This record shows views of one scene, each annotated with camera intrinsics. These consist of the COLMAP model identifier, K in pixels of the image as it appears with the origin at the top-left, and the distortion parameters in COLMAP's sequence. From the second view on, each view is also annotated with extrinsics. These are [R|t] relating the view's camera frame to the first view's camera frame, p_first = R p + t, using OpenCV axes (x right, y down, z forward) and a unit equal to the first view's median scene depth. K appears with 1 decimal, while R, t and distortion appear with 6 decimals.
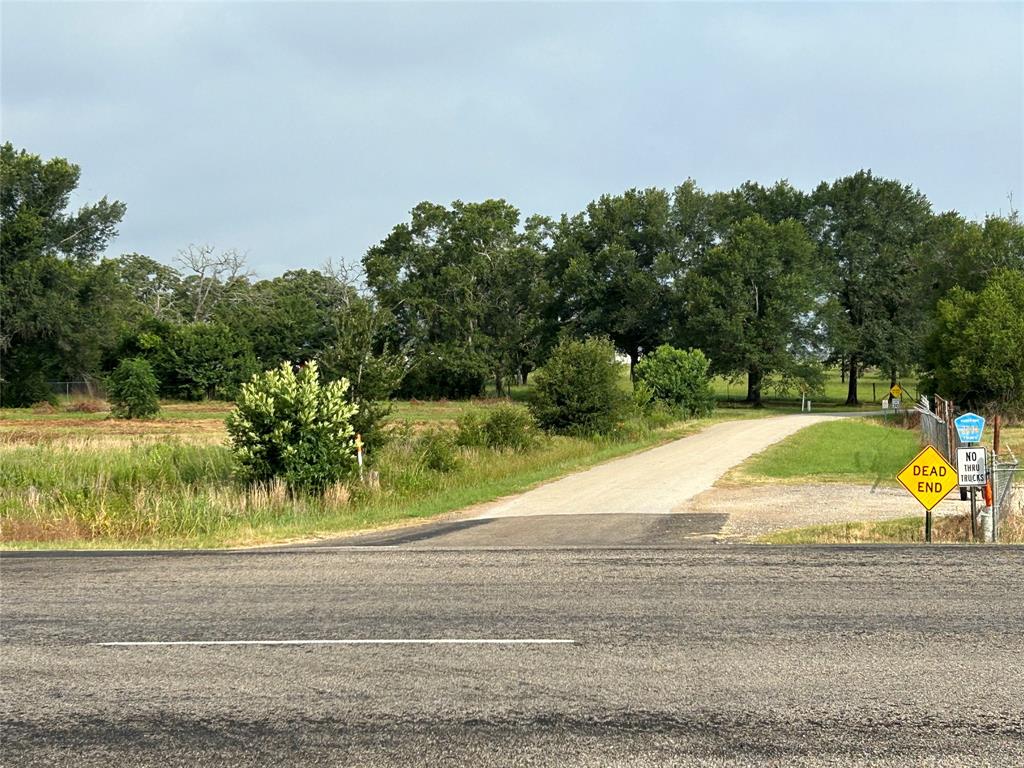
lens RADIAL K [[2003.8, 0, 553.5], [0, 2003.8, 389.4], [0, 0, 1]] dist [0.105561, 0.000000]
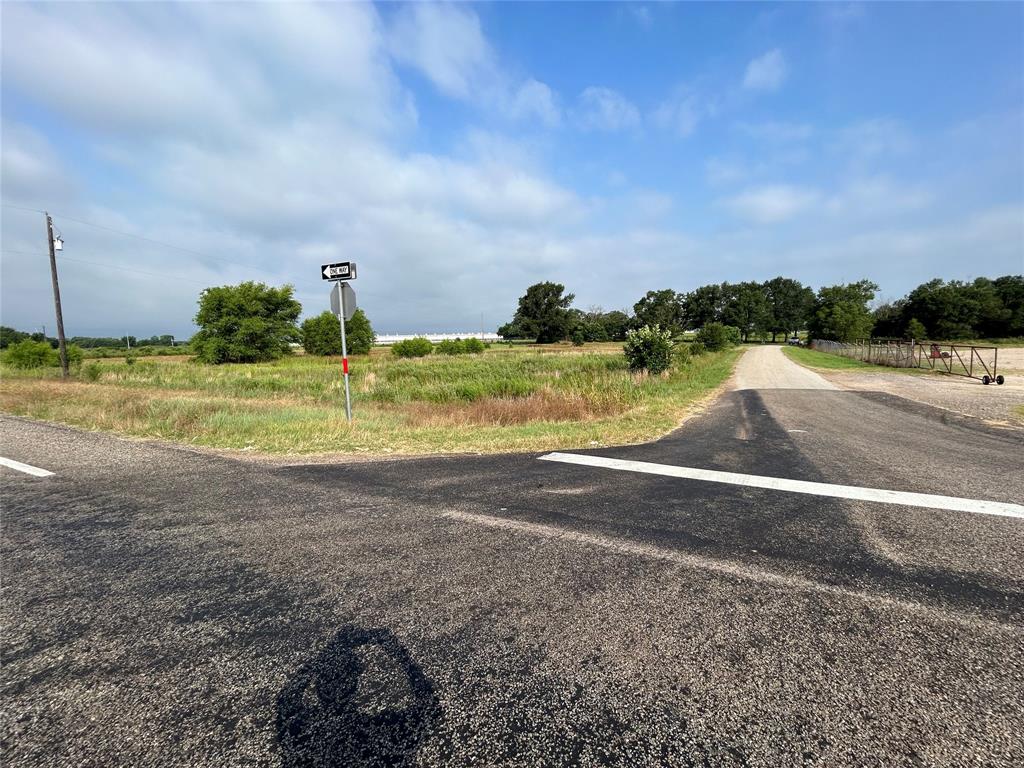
lens RADIAL K [[402.2, 0, 530.3], [0, 402.2, 374.9], [0, 0, 1]] dist [0.006128, -0.000697]
pose [[0.953040, 0.022532, -0.302005, -0.047175], [0.003239, 0.996413, 0.084564, 0.002862], [0.302827, -0.081571, 0.949548, 0.173786]]
